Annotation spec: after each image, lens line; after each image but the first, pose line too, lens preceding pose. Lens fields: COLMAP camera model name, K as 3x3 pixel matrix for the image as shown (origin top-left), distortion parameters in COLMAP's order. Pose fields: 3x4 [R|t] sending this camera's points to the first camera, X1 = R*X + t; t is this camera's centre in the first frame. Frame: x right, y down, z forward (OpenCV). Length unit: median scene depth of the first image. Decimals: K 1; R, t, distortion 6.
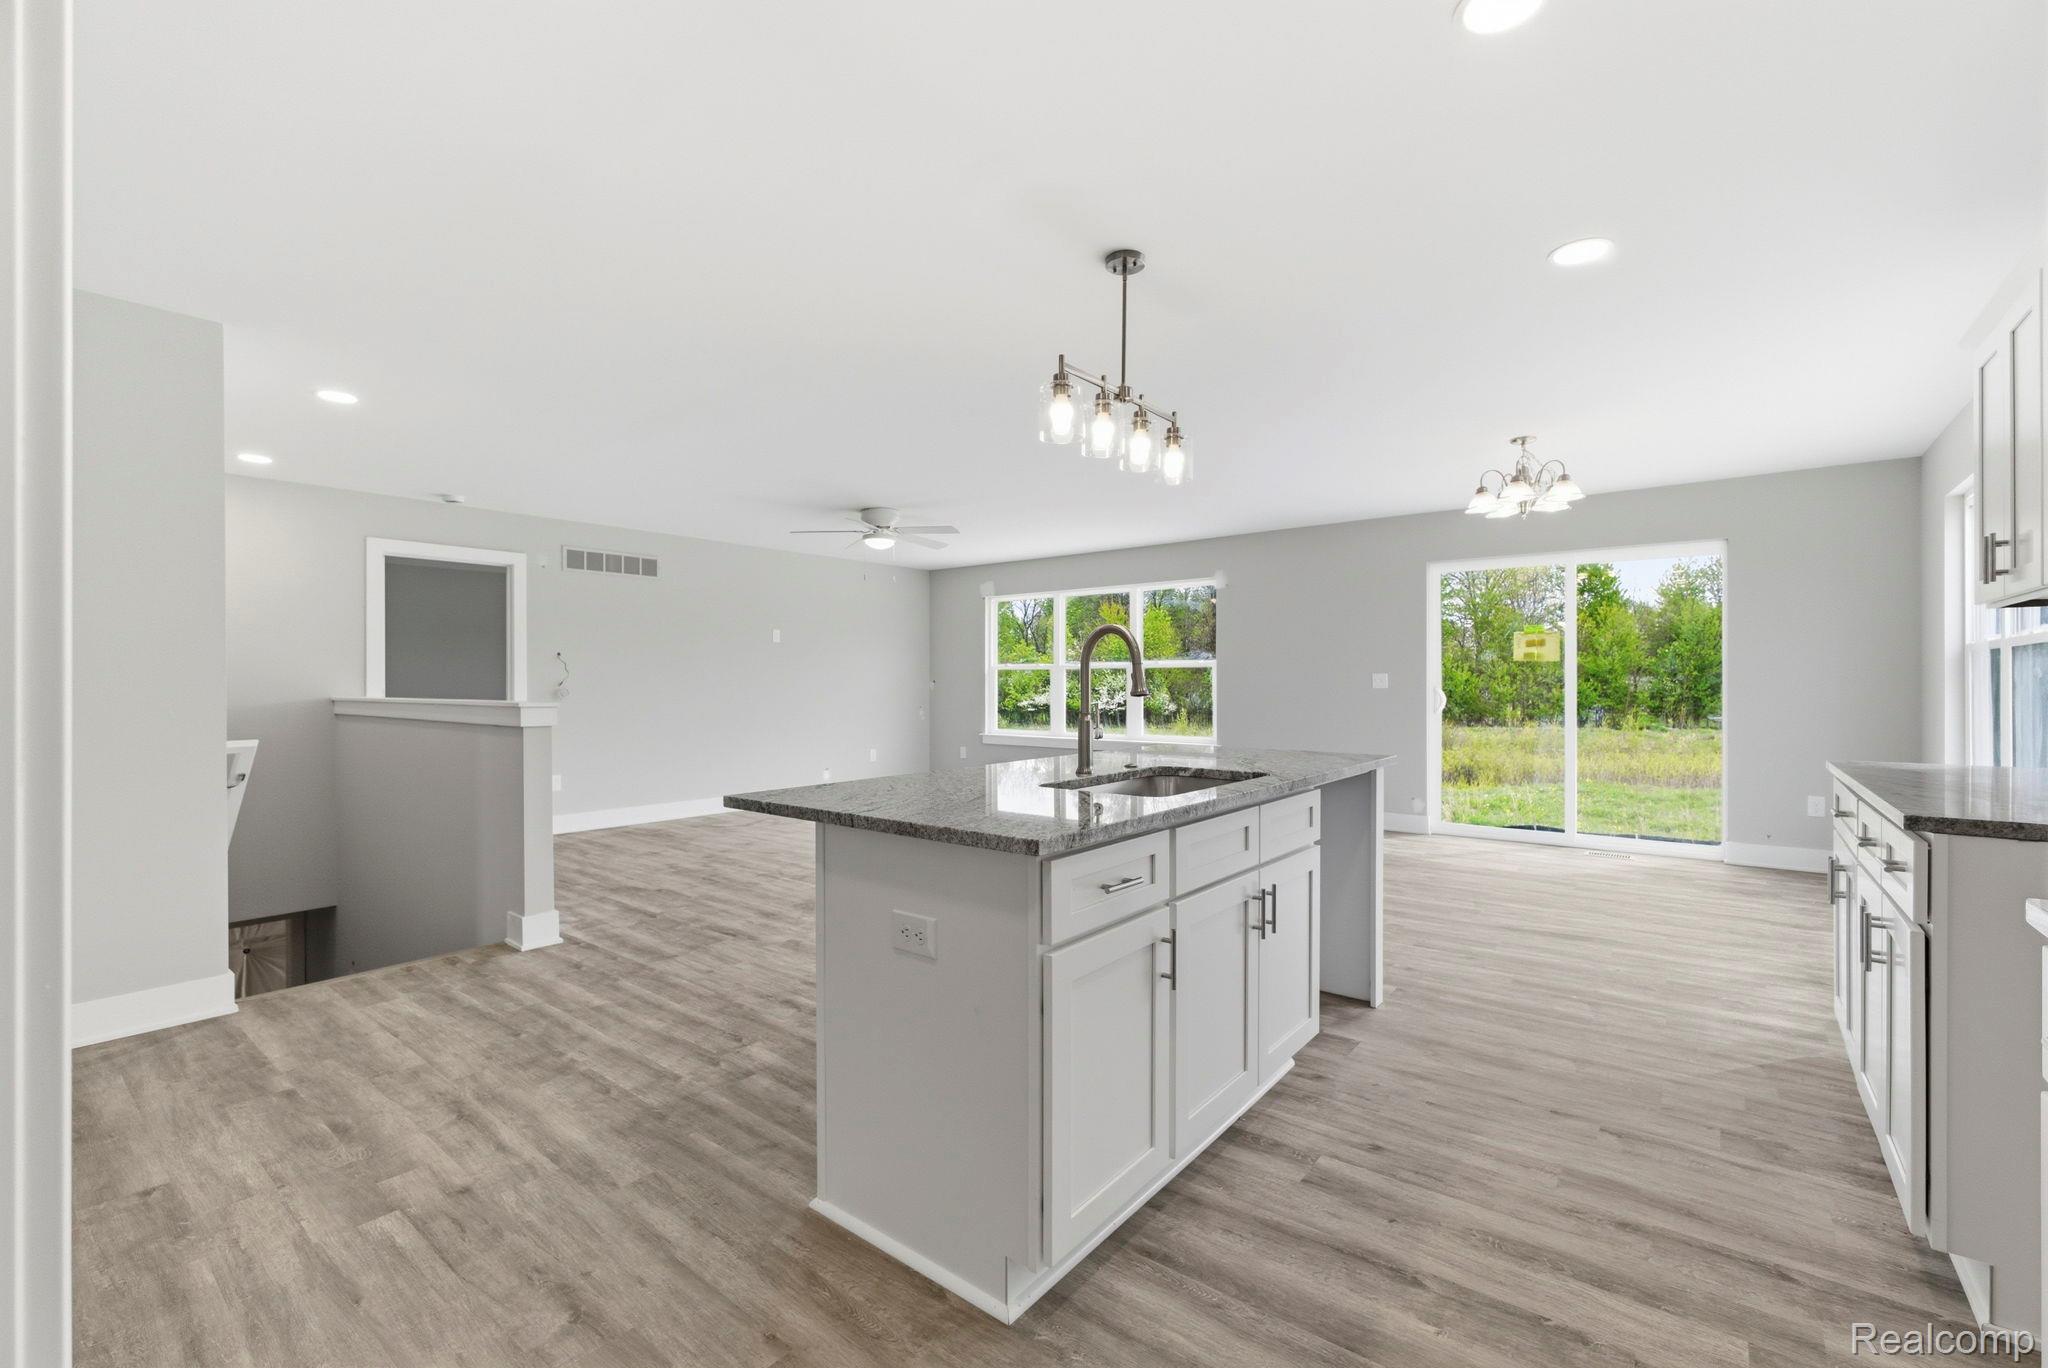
lens RADIAL K [[872.2, 0, 1021.1], [0, 872.2, 688.6], [0, 0, 1]] dist [-0.021586, 0.010054]
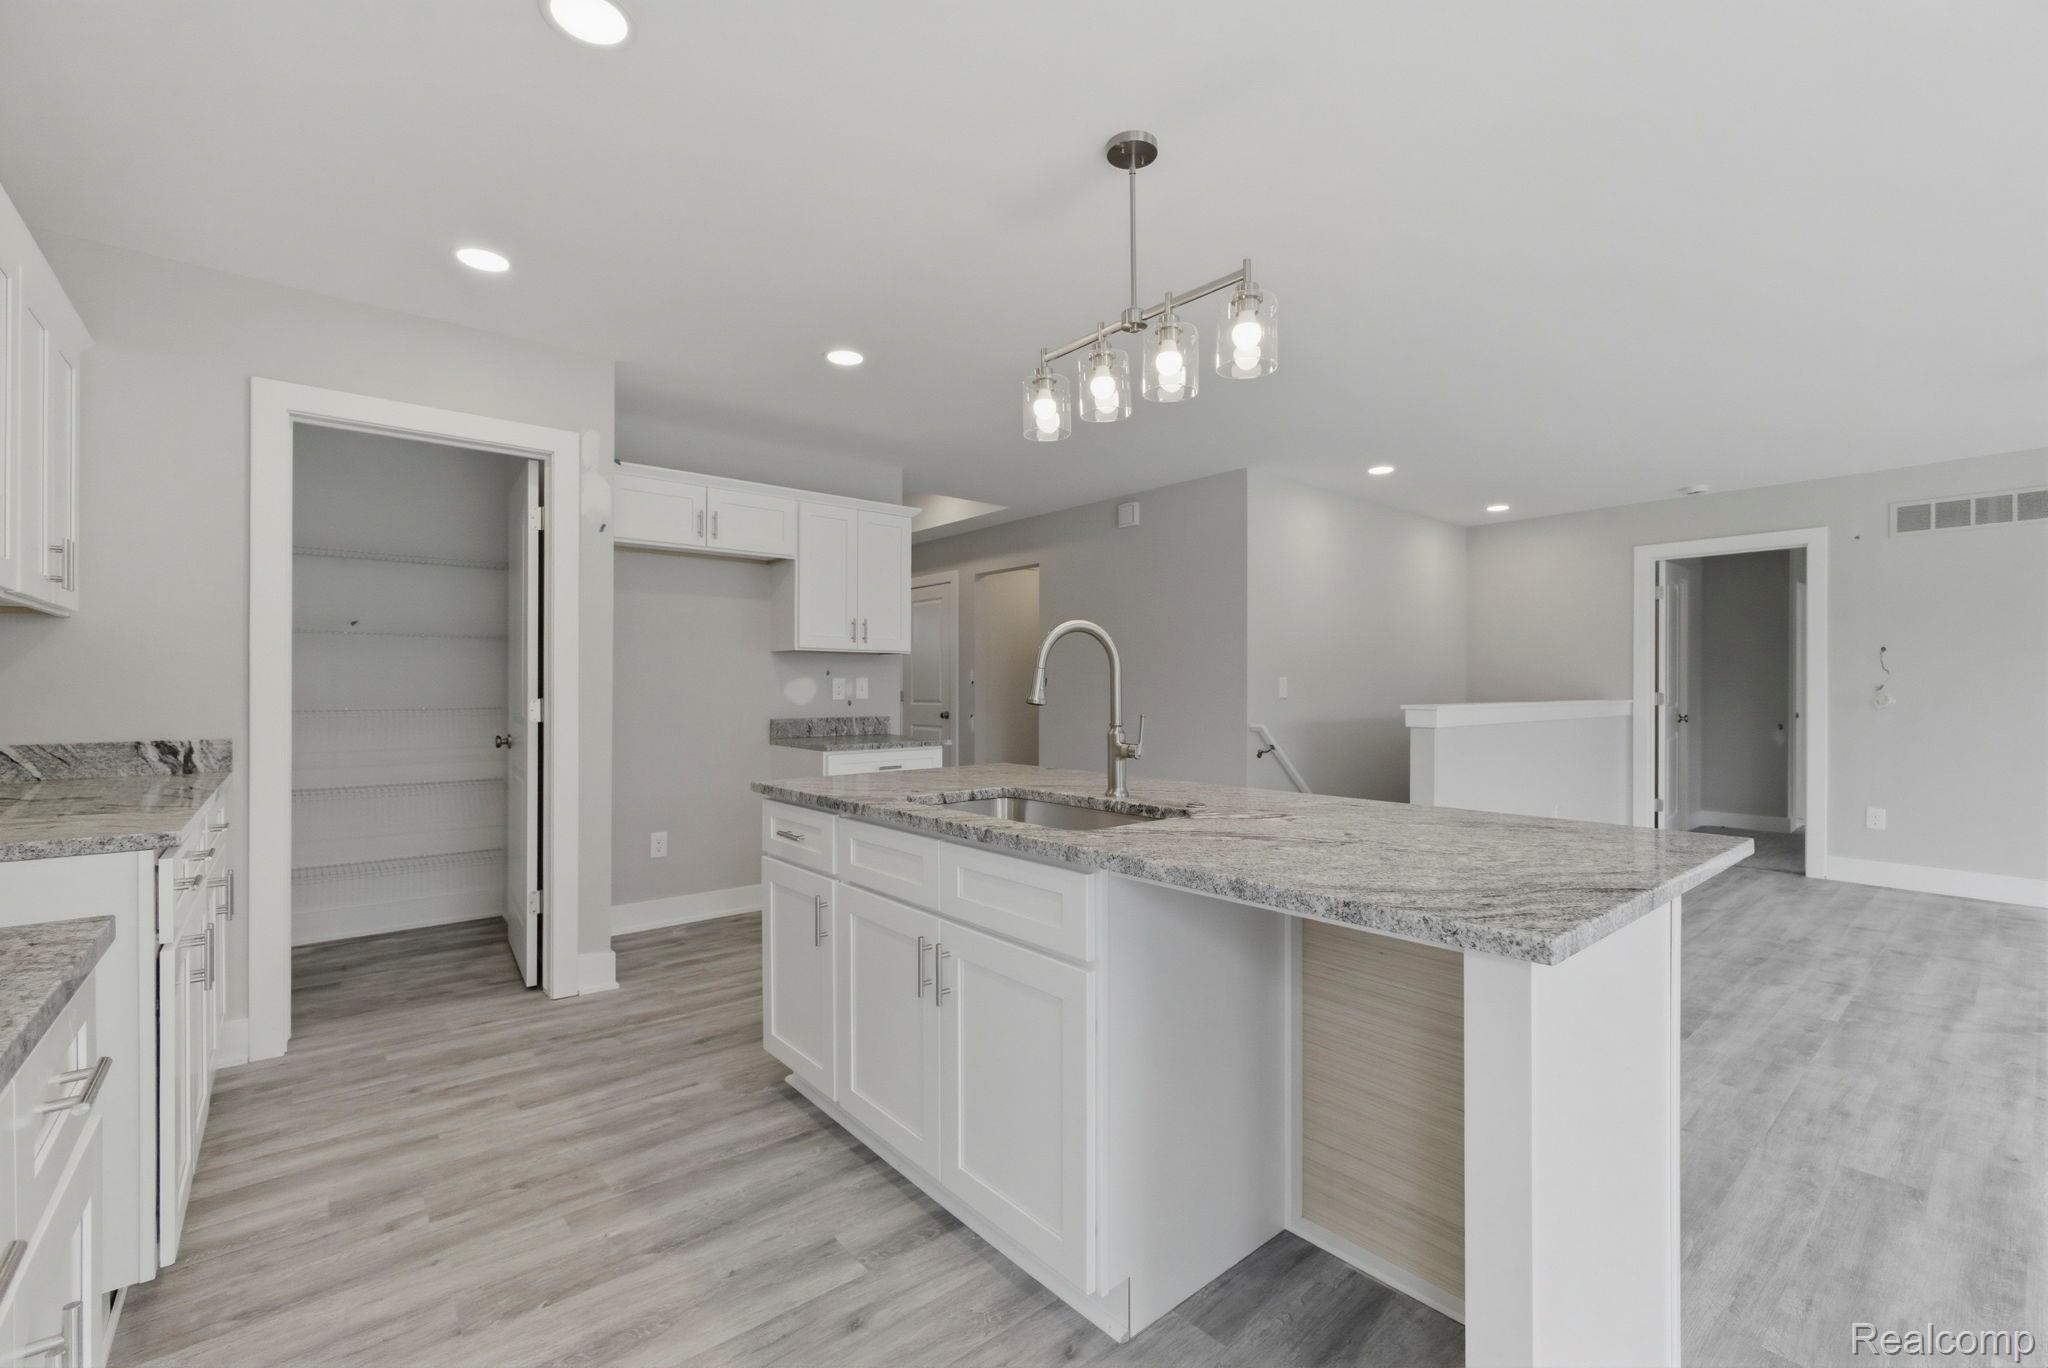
lens RADIAL K [[872.2, 0, 1021.1], [0, 872.2, 688.6], [0, 0, 1]] dist [-0.021586, 0.010054]
pose [[-0.199158, 0.003199, -0.979962, 0.873492], [-0.006175, 0.999971, 0.004519, -0.009795], [0.979948, 0.006951, -0.199132, 1.019516]]
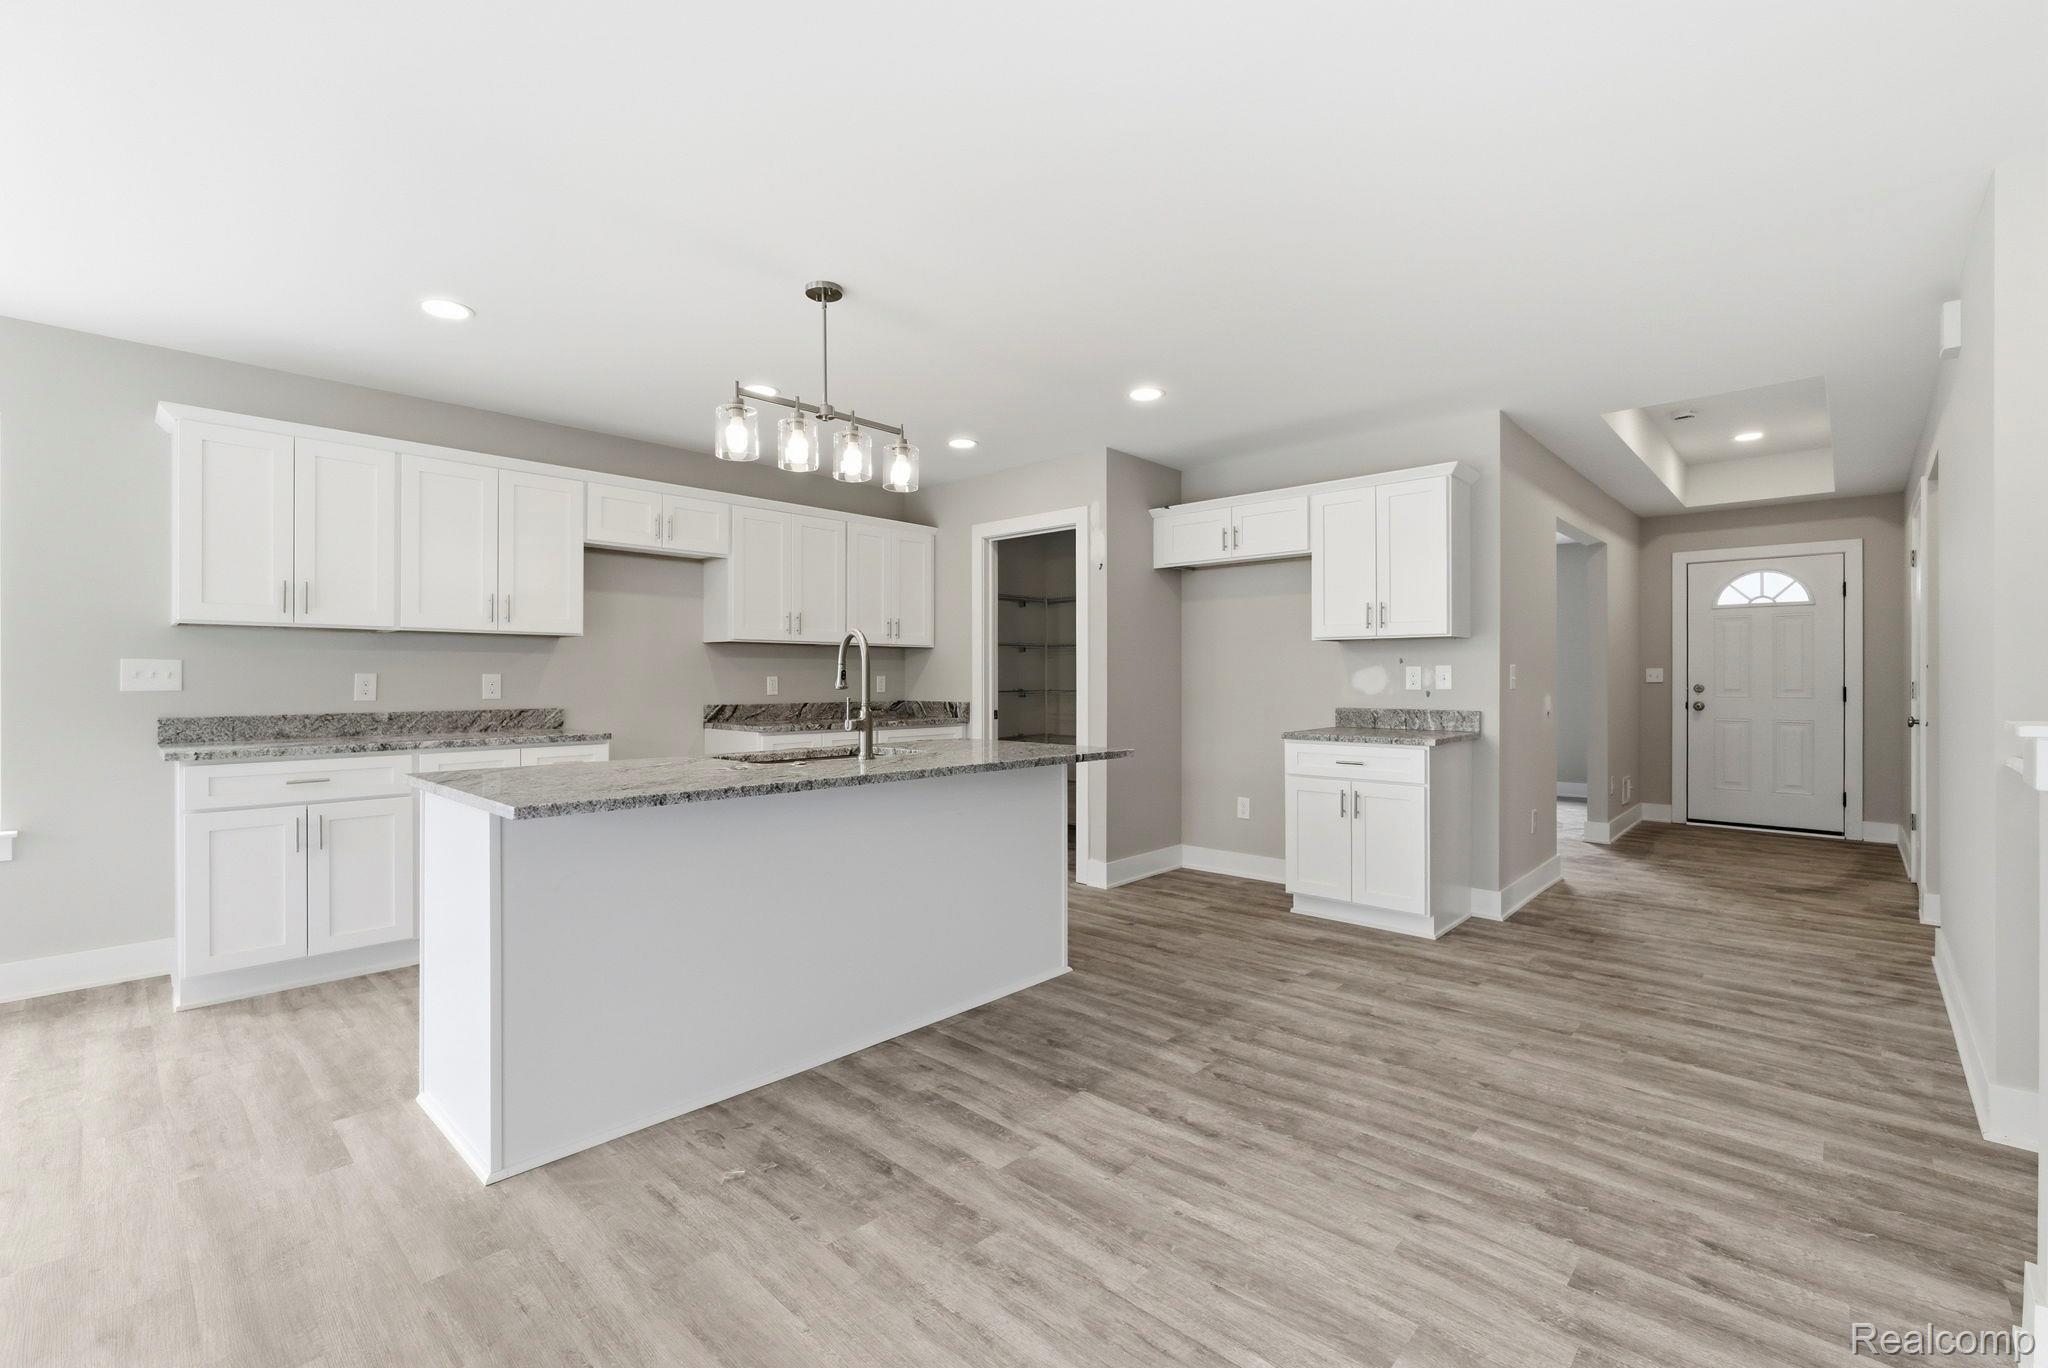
lens RADIAL K [[875.4, 0, 1025.0], [0, 875.4, 678.9], [0, 0, 1]] dist [-0.023760, 0.009645]
pose [[-0.996775, 0.004275, 0.080127, -0.208686], [0.004752, 0.999972, 0.005764, -0.010567], [-0.080100, 0.006126, -0.996768, 1.992737]]
